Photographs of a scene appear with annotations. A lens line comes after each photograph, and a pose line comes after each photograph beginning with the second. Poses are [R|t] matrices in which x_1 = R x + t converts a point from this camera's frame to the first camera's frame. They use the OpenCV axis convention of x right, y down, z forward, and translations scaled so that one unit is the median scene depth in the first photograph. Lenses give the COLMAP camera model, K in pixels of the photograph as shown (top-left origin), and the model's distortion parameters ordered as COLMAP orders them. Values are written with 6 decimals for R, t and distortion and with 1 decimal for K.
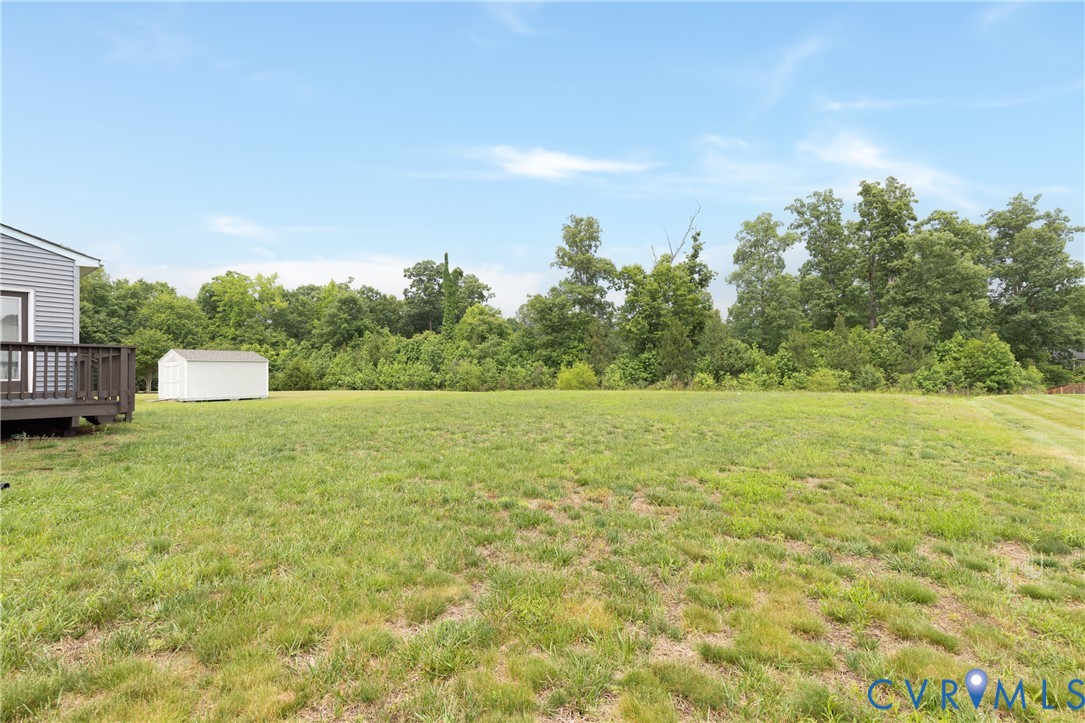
lens RADIAL K [[497.0, 0, 546.0], [0, 497.0, 367.0], [0, 0, 1]] dist [0.003241, 0.000442]
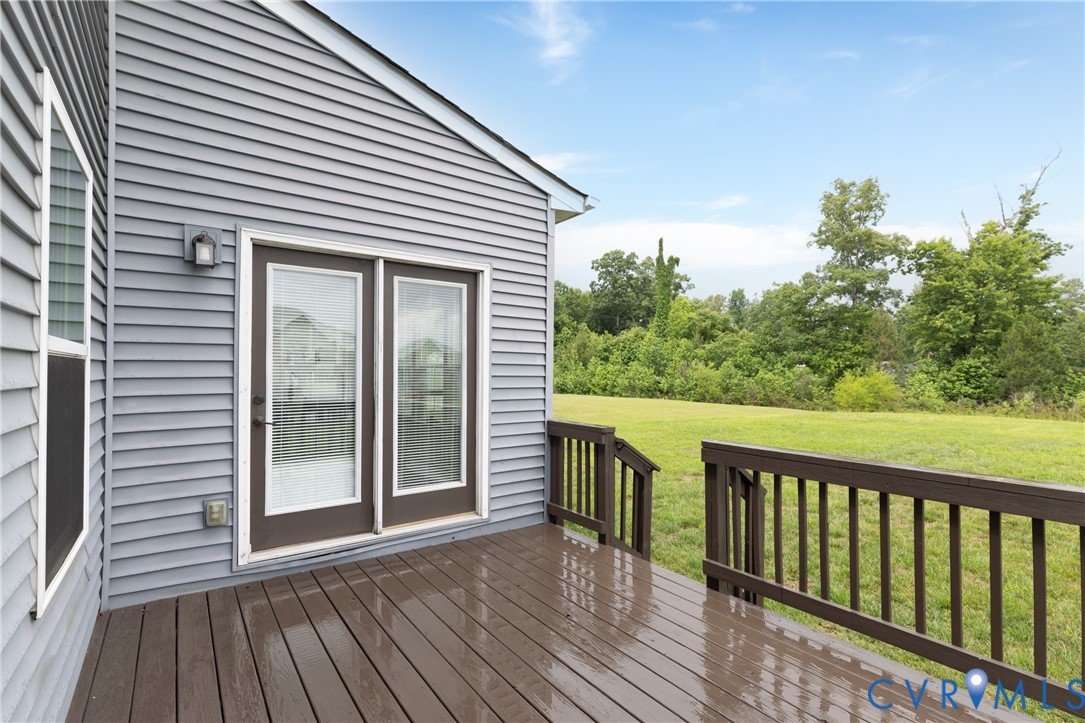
lens RADIAL K [[497.0, 0, 546.0], [0, 497.0, 367.0], [0, 0, 1]] dist [0.003241, 0.000442]
pose [[0.959462, 0.022992, -0.280897, -0.163666], [-0.019223, 0.999685, 0.016164, -0.014673], [0.281180, -0.010109, 0.959602, 0.116912]]
